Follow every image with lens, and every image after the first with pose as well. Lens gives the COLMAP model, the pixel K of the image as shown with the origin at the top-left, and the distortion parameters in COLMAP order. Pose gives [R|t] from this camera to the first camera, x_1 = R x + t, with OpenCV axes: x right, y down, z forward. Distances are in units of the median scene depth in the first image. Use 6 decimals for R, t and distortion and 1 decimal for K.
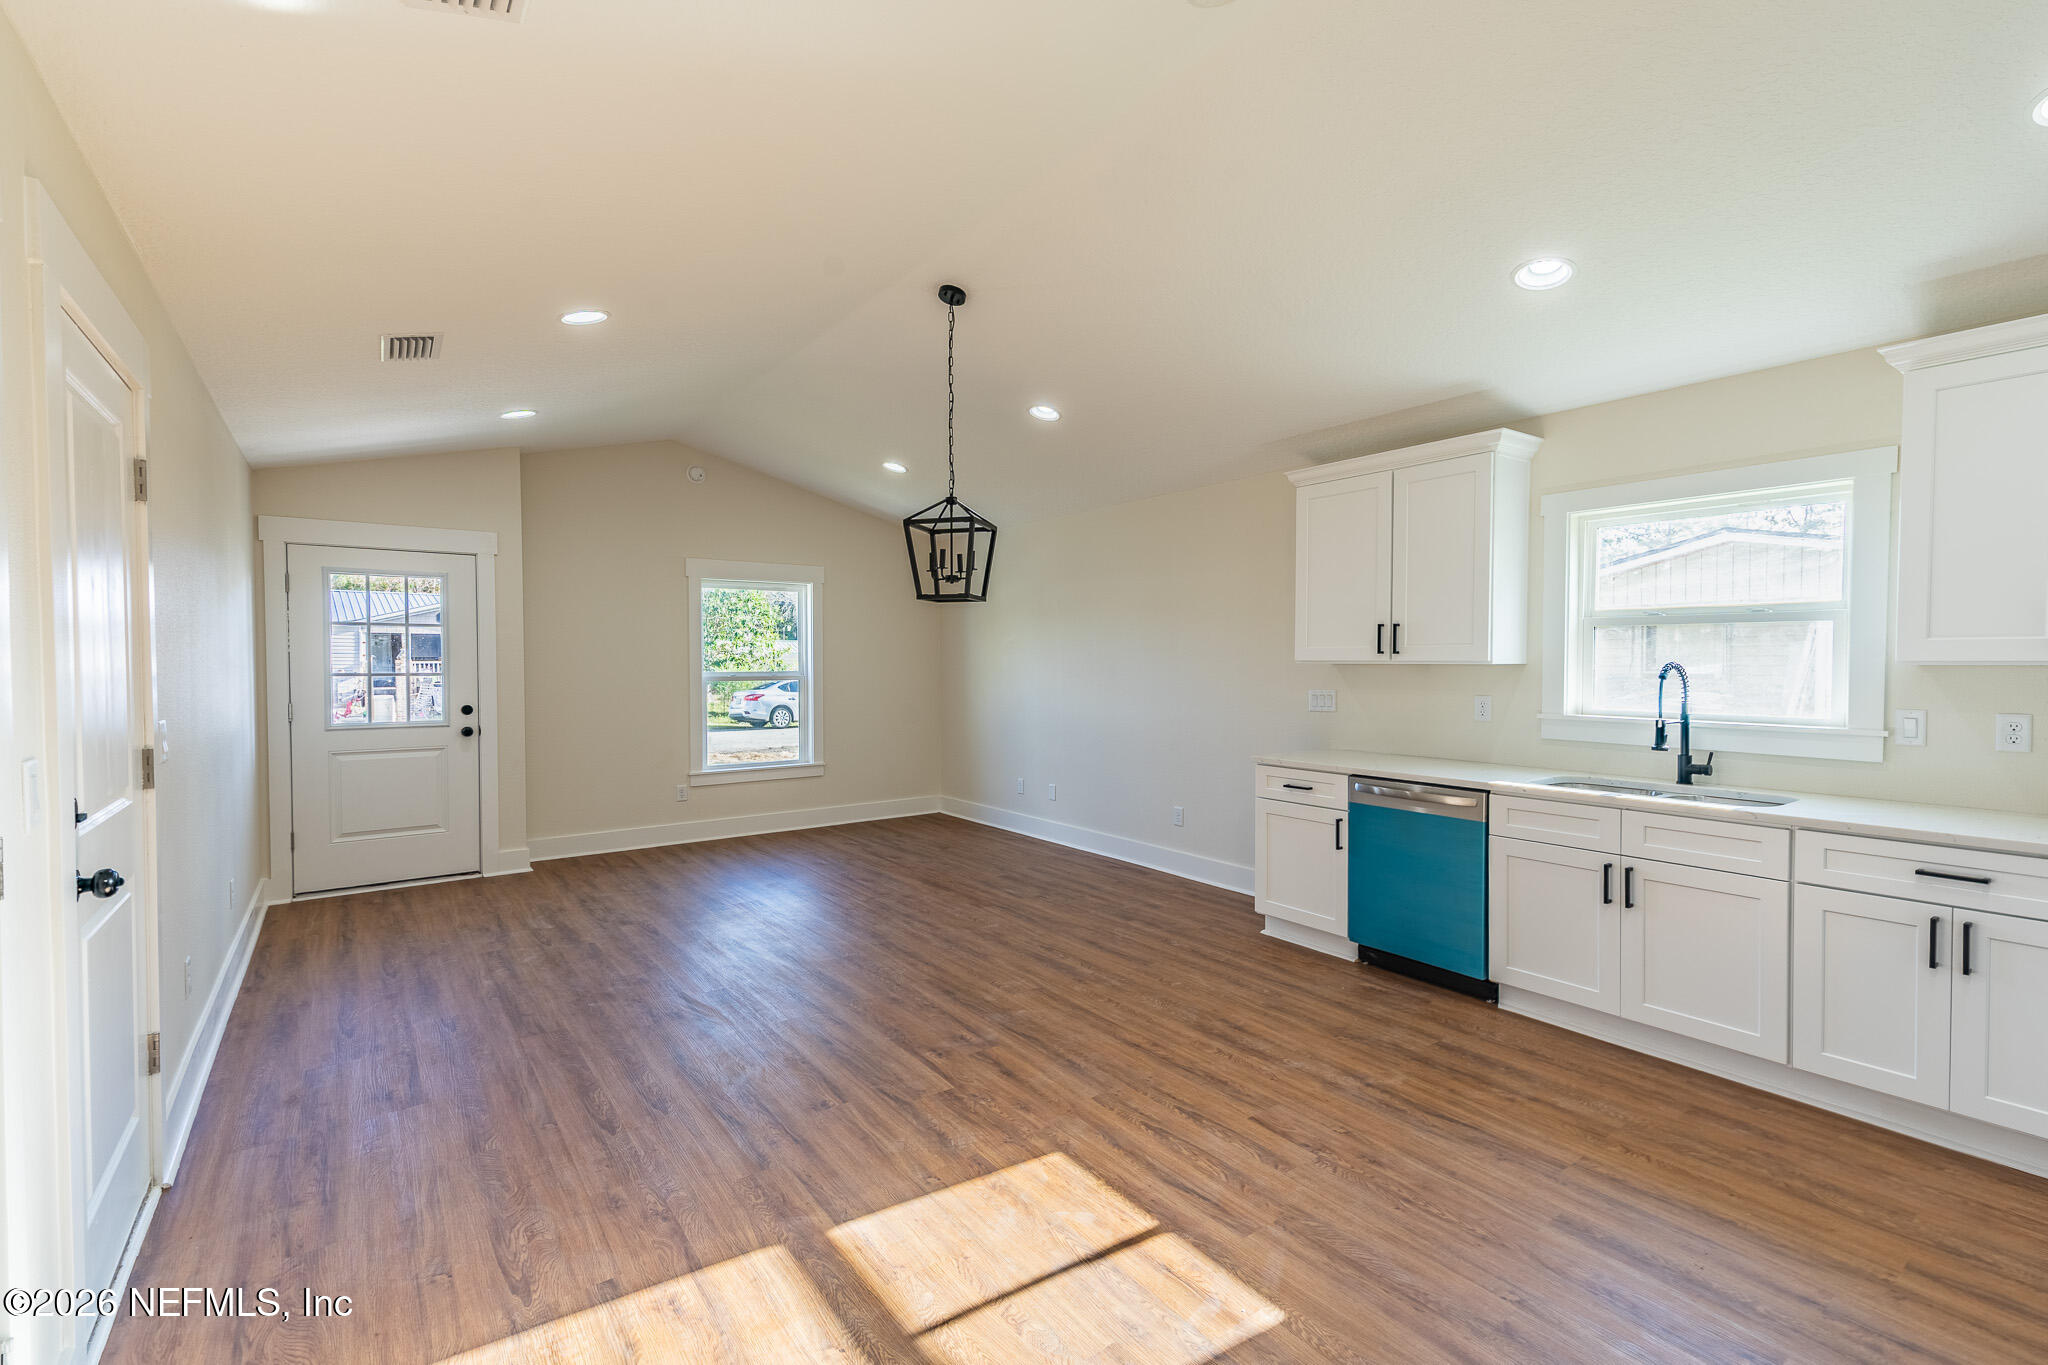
lens RADIAL K [[904.4, 0, 1024.0], [0, 904.4, 682.5], [0, 0, 1]] dist [0.044480, -0.013507]
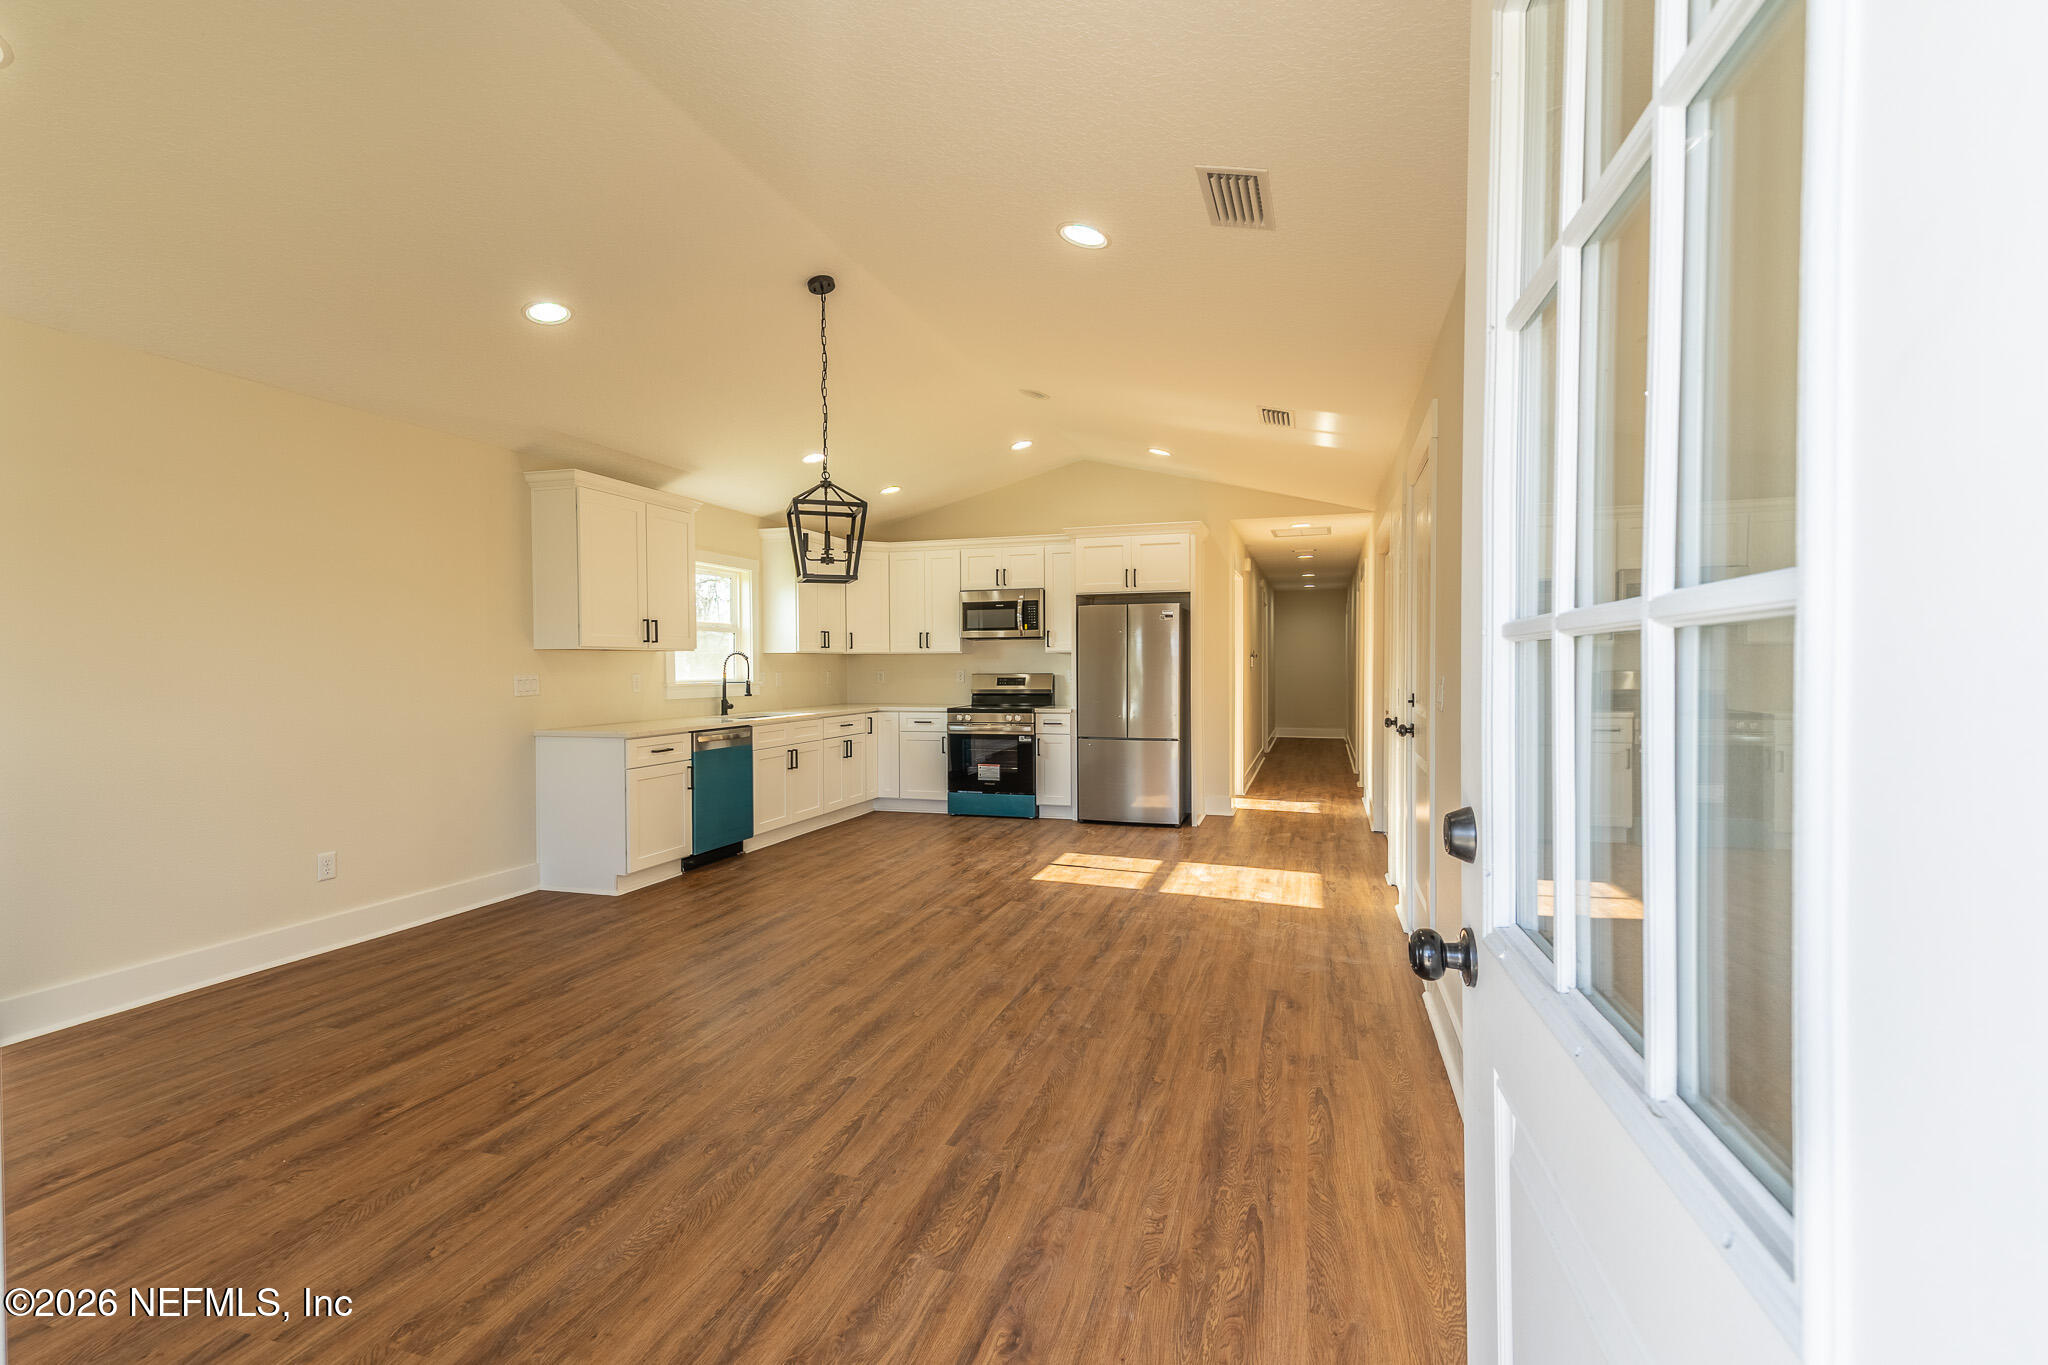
lens RADIAL K [[904.4, 0, 1024.0], [0, 904.4, 682.5], [0, 0, 1]] dist [0.044480, -0.013507]
pose [[-0.587355, -0.012904, 0.809227, -1.052176], [0.025668, 0.999073, 0.034562, -0.005643], [-0.808922, 0.041071, -0.586479, 1.435418]]
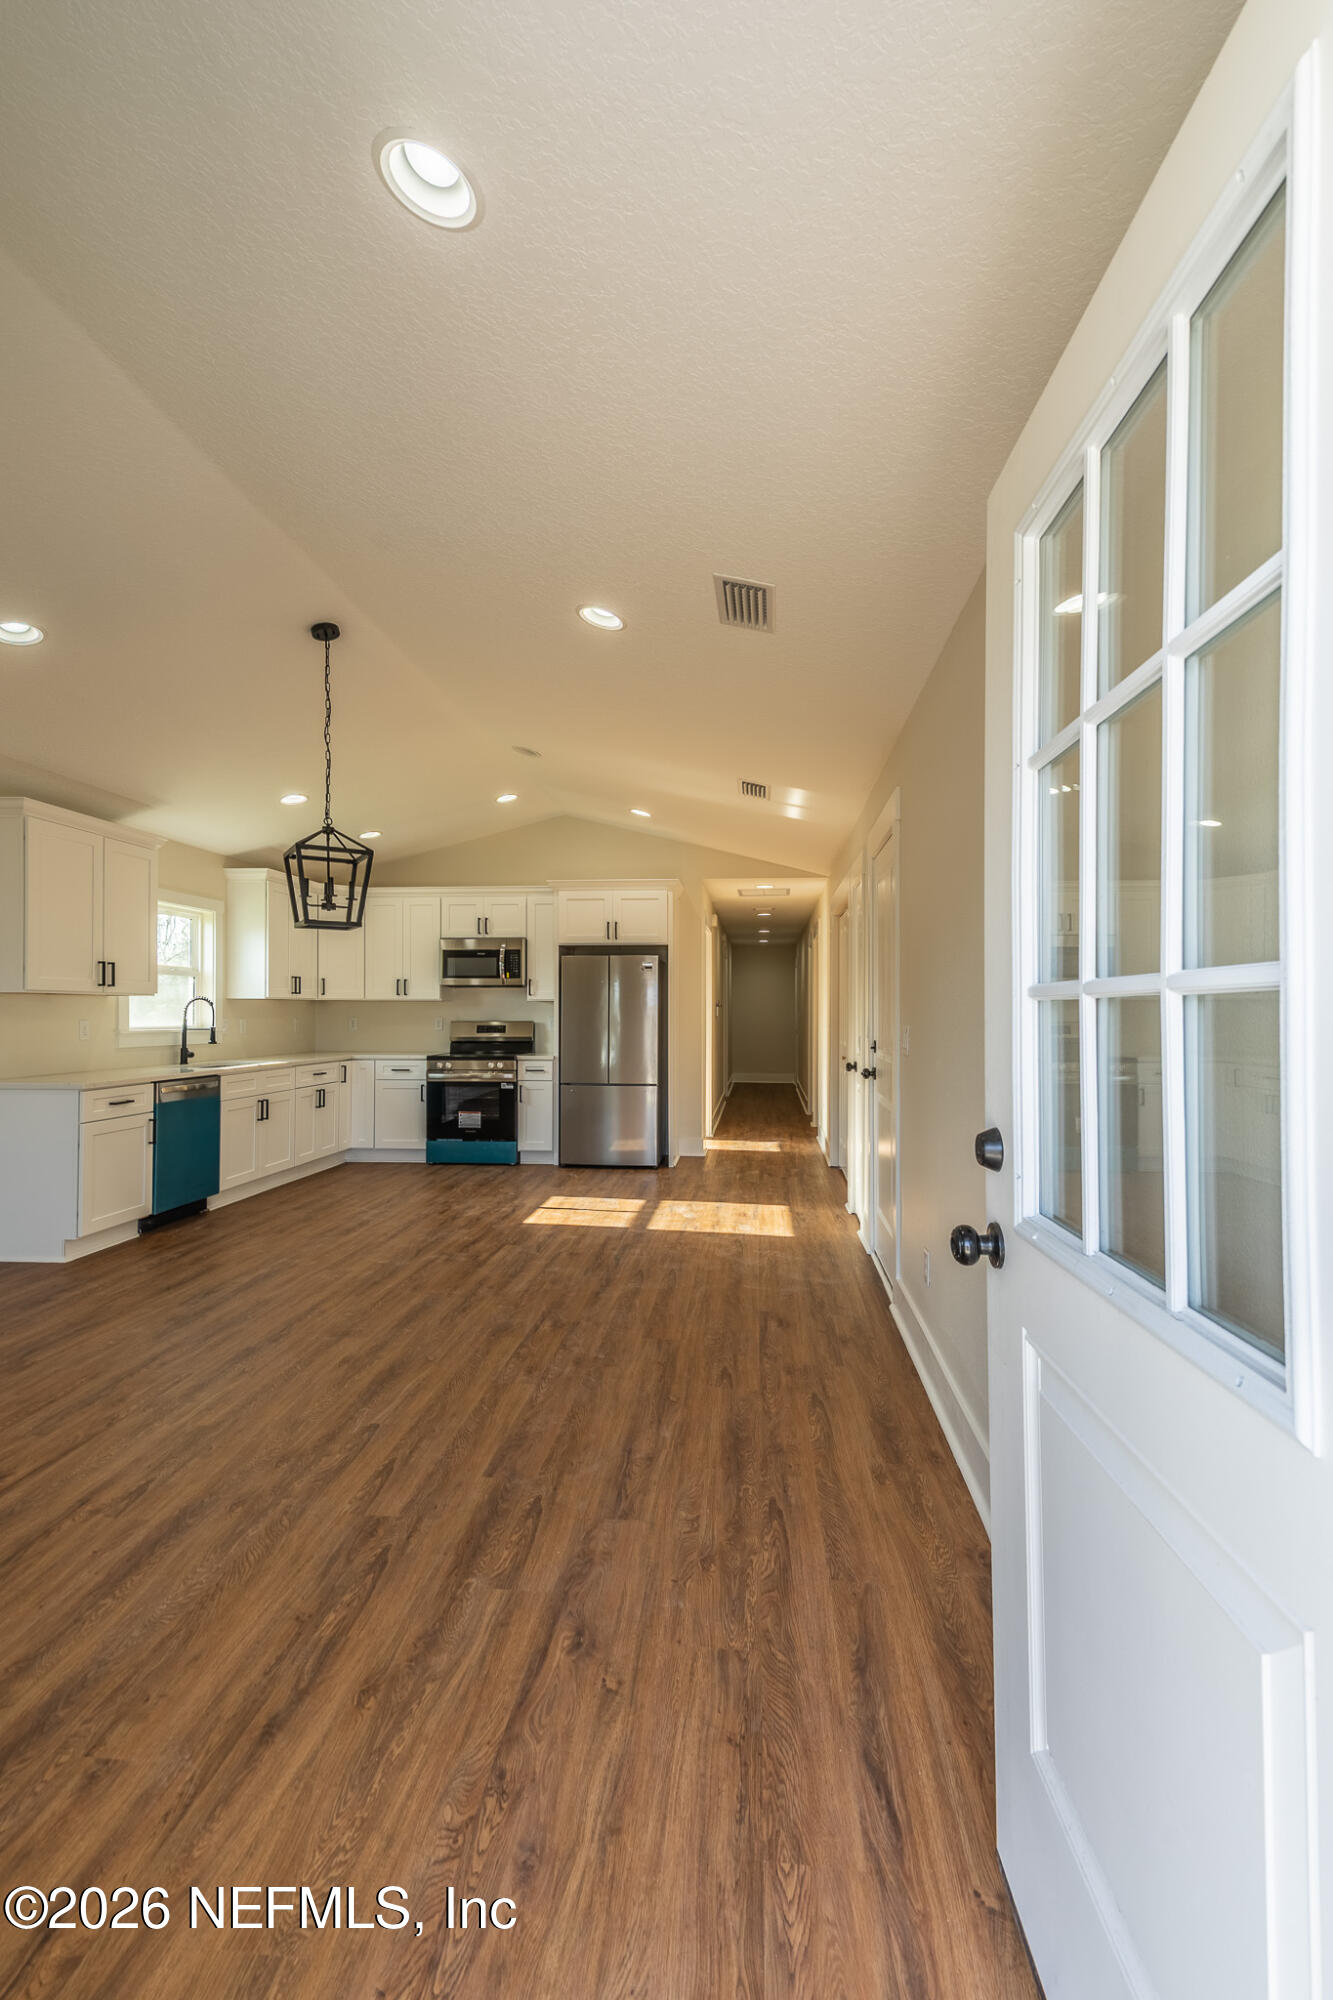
lens RADIAL K [[892.7, 0, 673.3], [0, 892.7, 1003.3], [0, 0, 1]] dist [0.048475, -0.015930]
pose [[-0.746508, 0.005435, 0.665354, -1.047909], [0.015057, 0.999849, 0.008726, -0.008290], [-0.665206, 0.016532, -0.746477, 1.506060]]
